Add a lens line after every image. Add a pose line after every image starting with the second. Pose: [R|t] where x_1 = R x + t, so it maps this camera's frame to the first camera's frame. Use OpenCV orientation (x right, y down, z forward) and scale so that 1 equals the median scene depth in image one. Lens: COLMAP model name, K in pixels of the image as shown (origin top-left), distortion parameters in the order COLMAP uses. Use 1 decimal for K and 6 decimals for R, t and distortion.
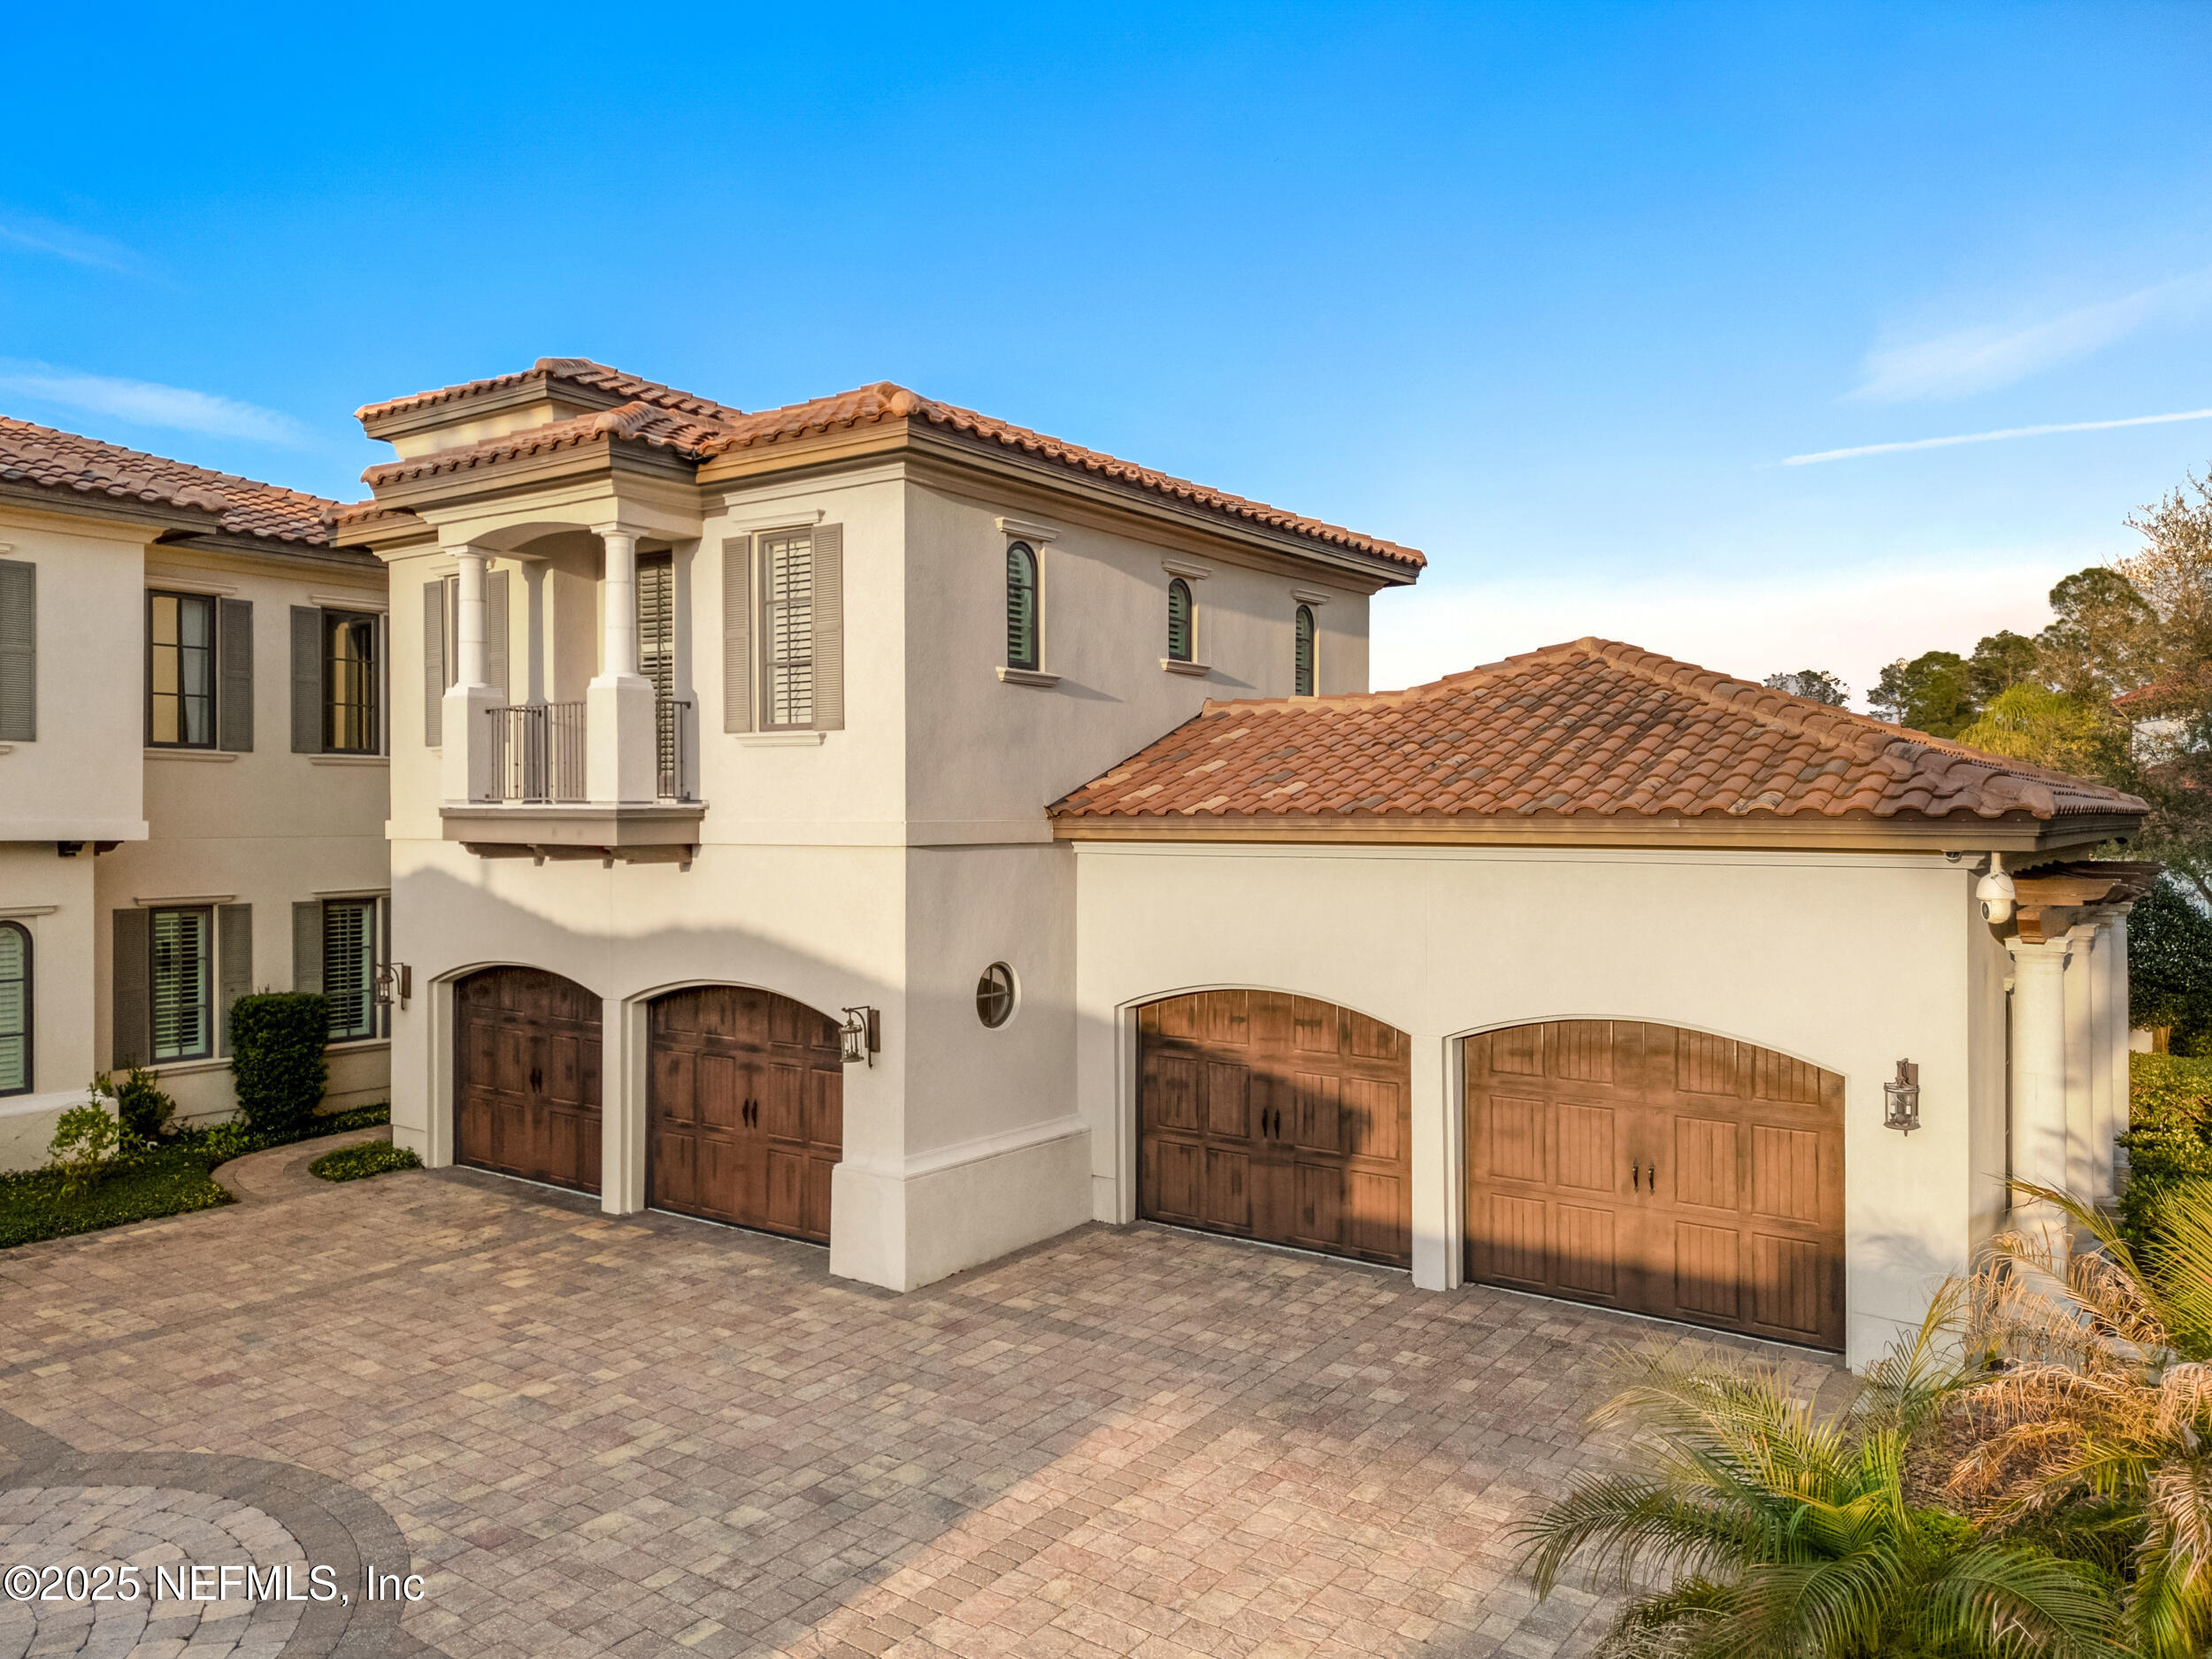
lens RADIAL K [[1574.2, 0, 1106.0], [0, 1574.2, 829.5], [0, 0, 1]] dist [0.097077, -0.094588]
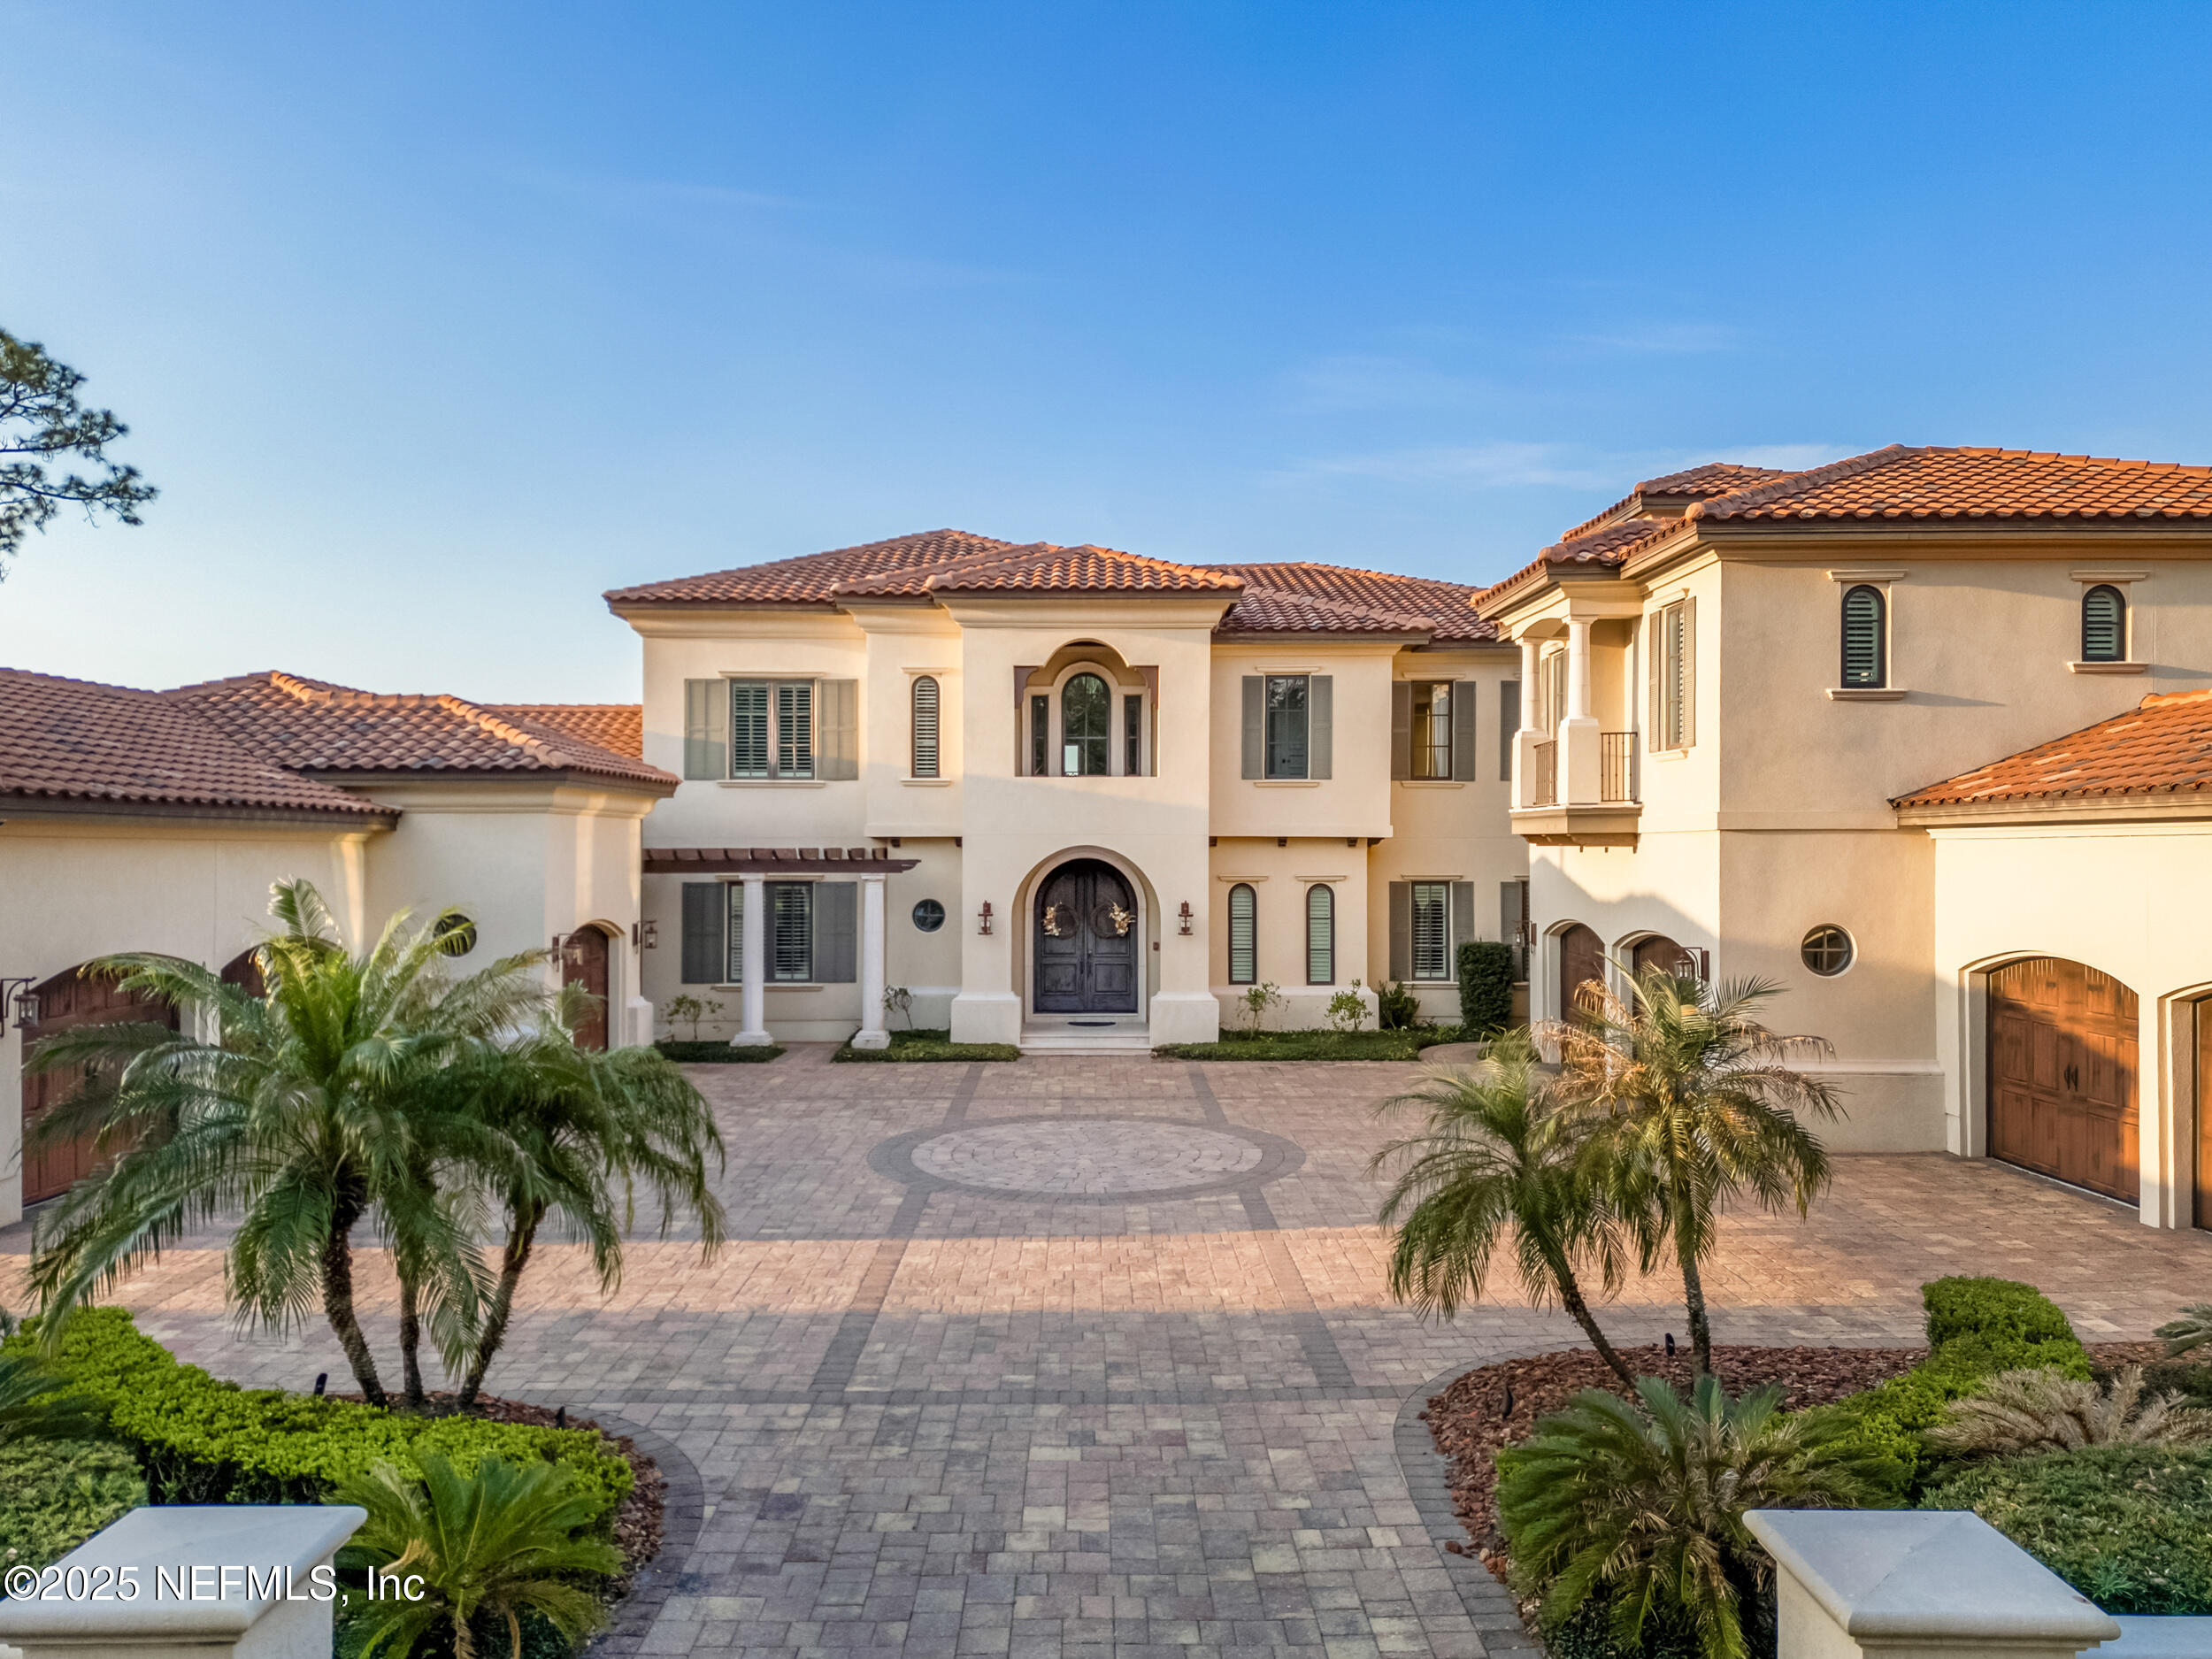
lens RADIAL K [[1574.2, 0, 1106.0], [0, 1574.2, 829.5], [0, 0, 1]] dist [0.097077, -0.094588]
pose [[0.601583, -0.011403, -0.798729, 0.577113], [-0.005034, 0.999824, -0.018066, 0.033498], [0.798795, 0.014889, 0.601419, -0.217754]]
